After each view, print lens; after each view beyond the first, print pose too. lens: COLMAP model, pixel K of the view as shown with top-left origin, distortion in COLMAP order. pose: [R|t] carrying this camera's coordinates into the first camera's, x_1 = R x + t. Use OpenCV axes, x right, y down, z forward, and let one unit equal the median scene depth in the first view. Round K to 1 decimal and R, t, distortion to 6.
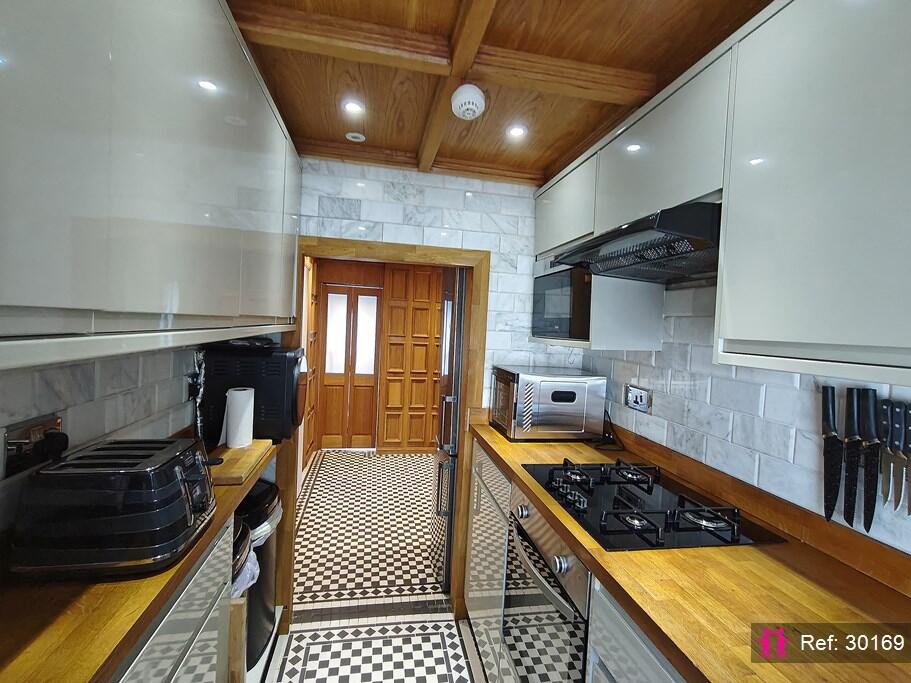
lens RADIAL K [[426.3, 0, 456.4], [0, 426.3, 339.6], [0, 0, 1]] dist [0.006063, 0.003873]
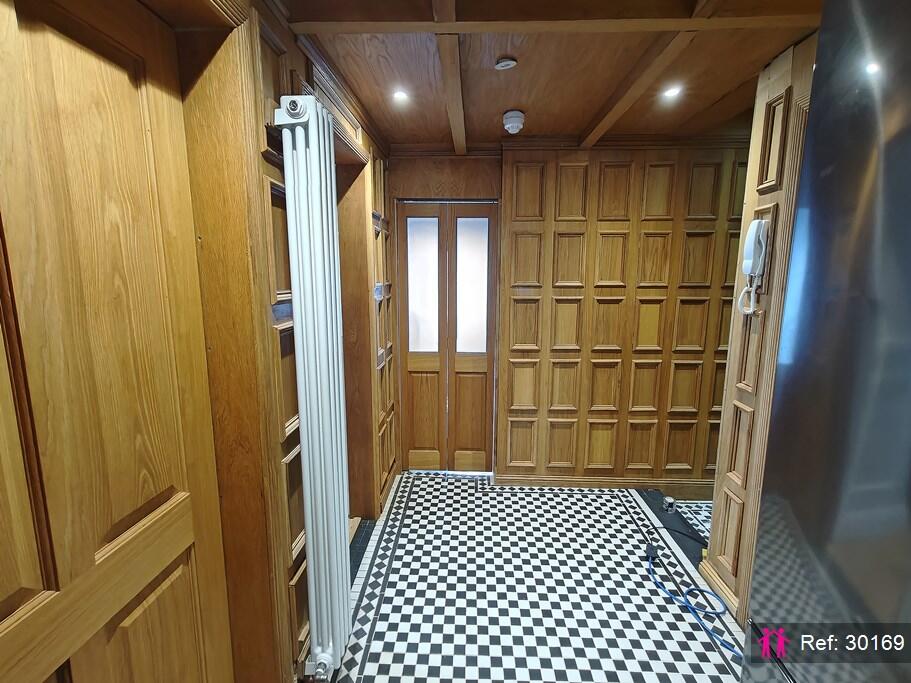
lens RADIAL K [[426.3, 0, 457.4], [0, 426.3, 341.0], [0, 0, 1]] dist [0.006063, 0.003873]
pose [[0.968348, -0.004502, -0.249564, -0.086294], [0.035684, 0.992065, 0.120560, -0.007538], [0.247041, -0.125649, 0.960824, 0.427755]]
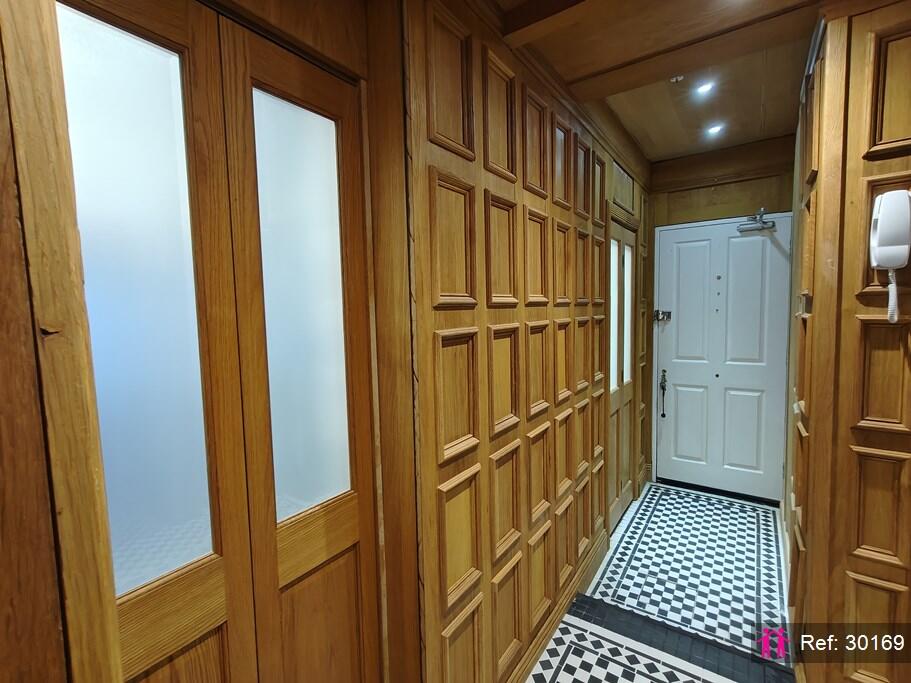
lens RADIAL K [[426.3, 0, 453.3], [0, 426.3, 341.5], [0, 0, 1]] dist [0.006063, 0.003873]
pose [[0.722134, -0.117891, 0.681634, -0.299952], [0.076446, 0.992936, 0.090743, -0.009685], [-0.687516, -0.013421, 0.726045, 0.817415]]
